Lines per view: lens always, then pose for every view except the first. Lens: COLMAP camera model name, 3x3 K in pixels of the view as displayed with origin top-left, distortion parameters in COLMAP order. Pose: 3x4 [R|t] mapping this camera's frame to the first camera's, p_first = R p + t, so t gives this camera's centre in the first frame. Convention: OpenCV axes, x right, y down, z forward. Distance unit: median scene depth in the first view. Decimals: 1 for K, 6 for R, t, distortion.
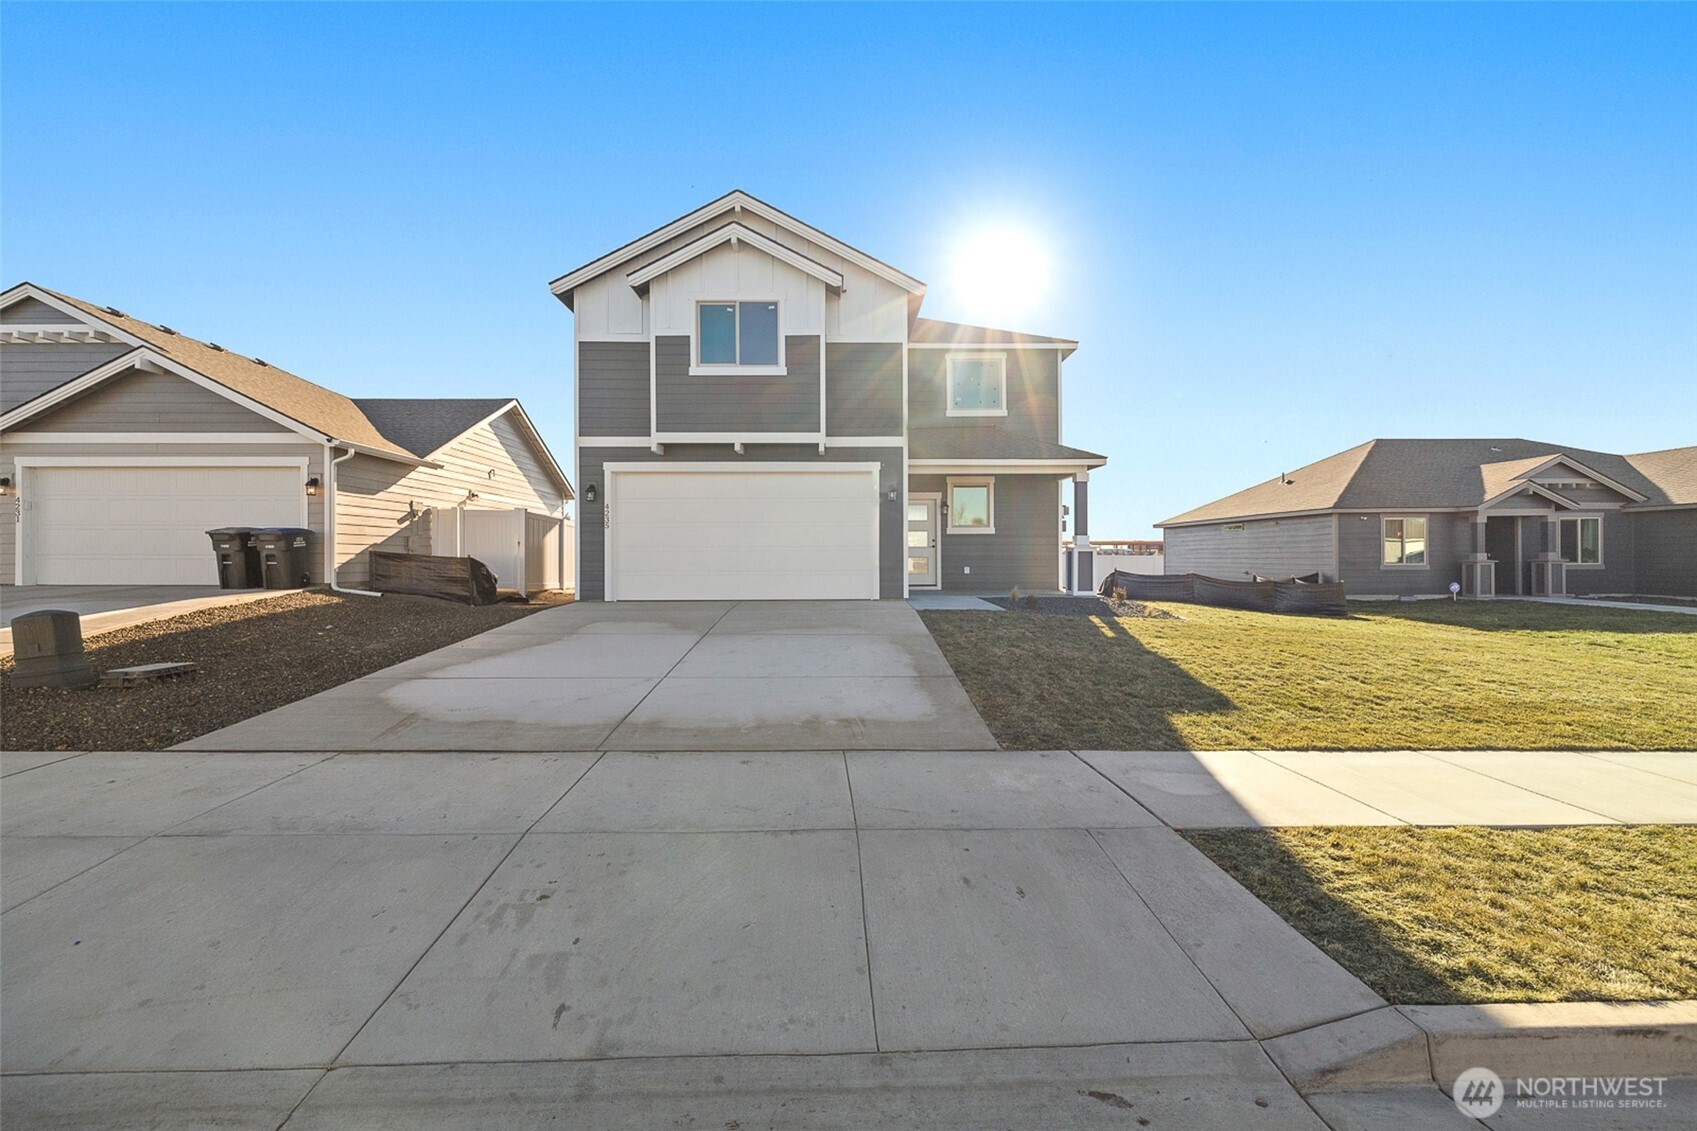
lens RADIAL K [[741.6, 0, 847.7], [0, 741.6, 558.9], [0, 0, 1]] dist [0.001430, 0.000009]
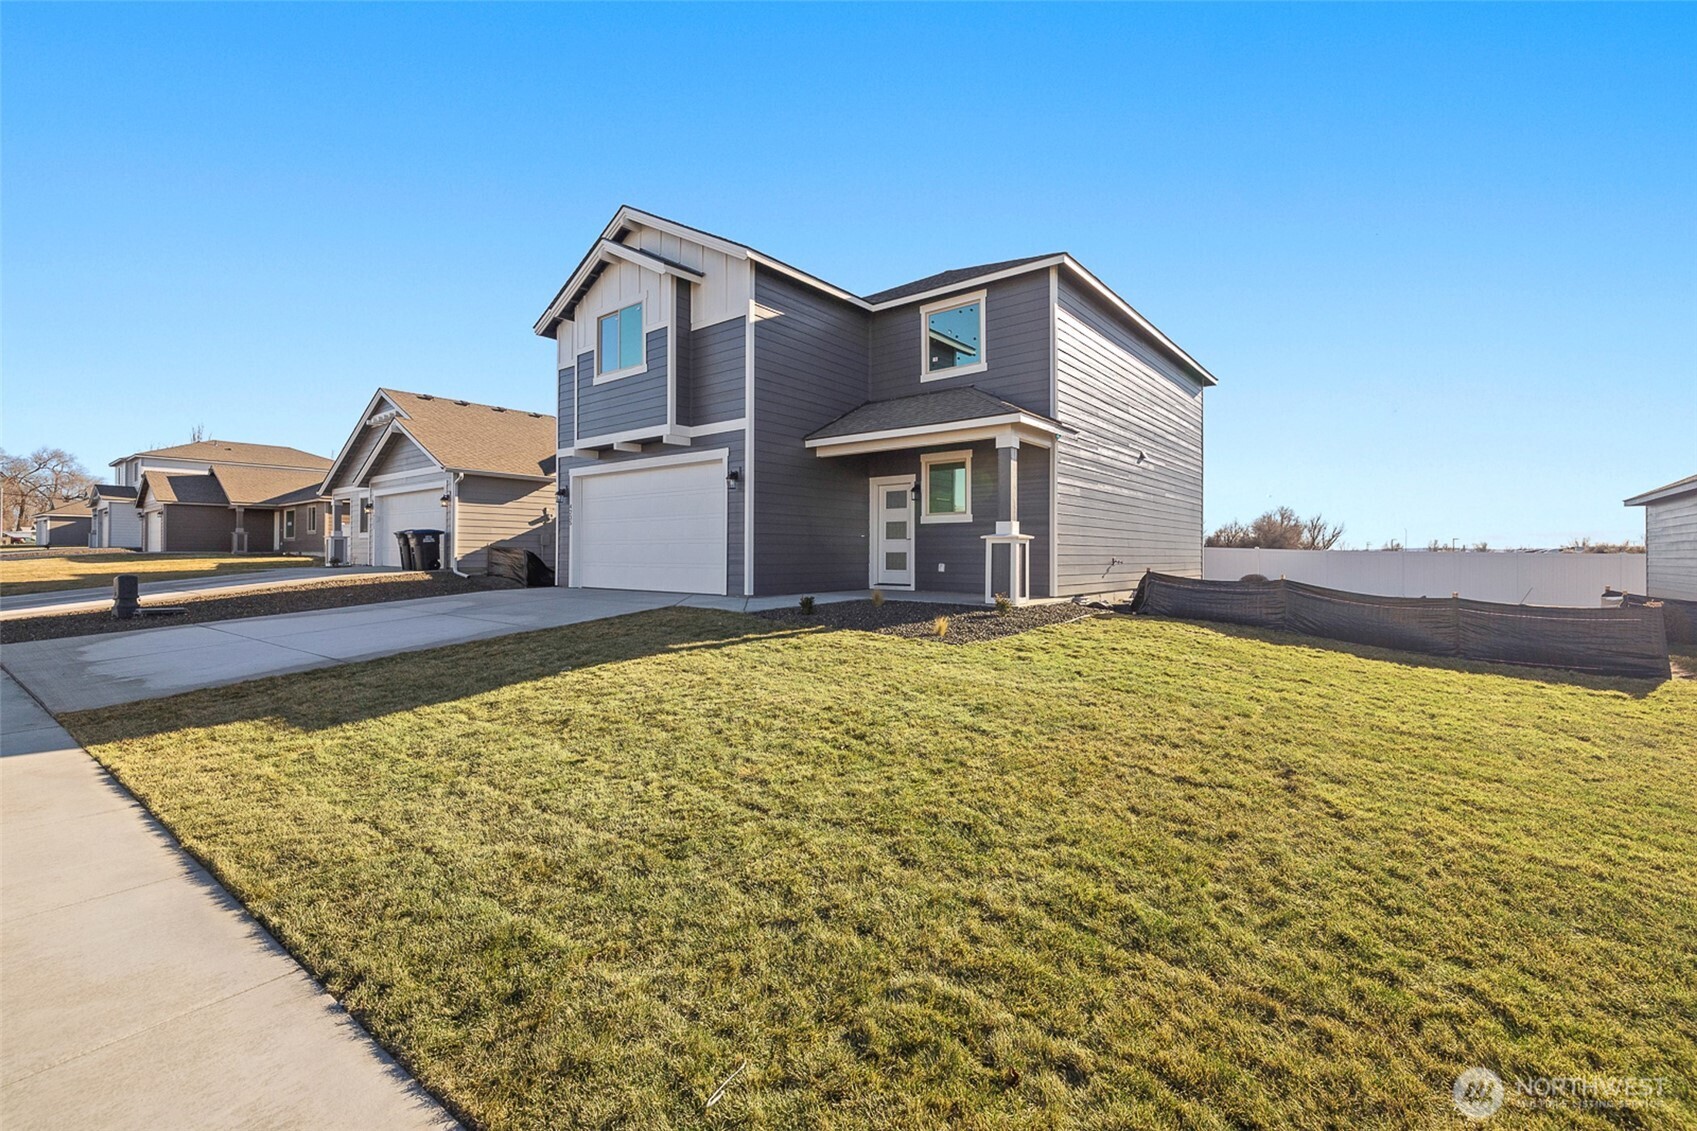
lens RADIAL K [[741.6, 0, 847.7], [0, 741.6, 558.9], [0, 0, 1]] dist [0.001430, 0.000009]
pose [[0.757399, 0.008502, -0.652897, 0.770662], [-0.007553, 0.999962, 0.004259, 0.003405], [0.652909, 0.001705, 0.757435, 0.397250]]
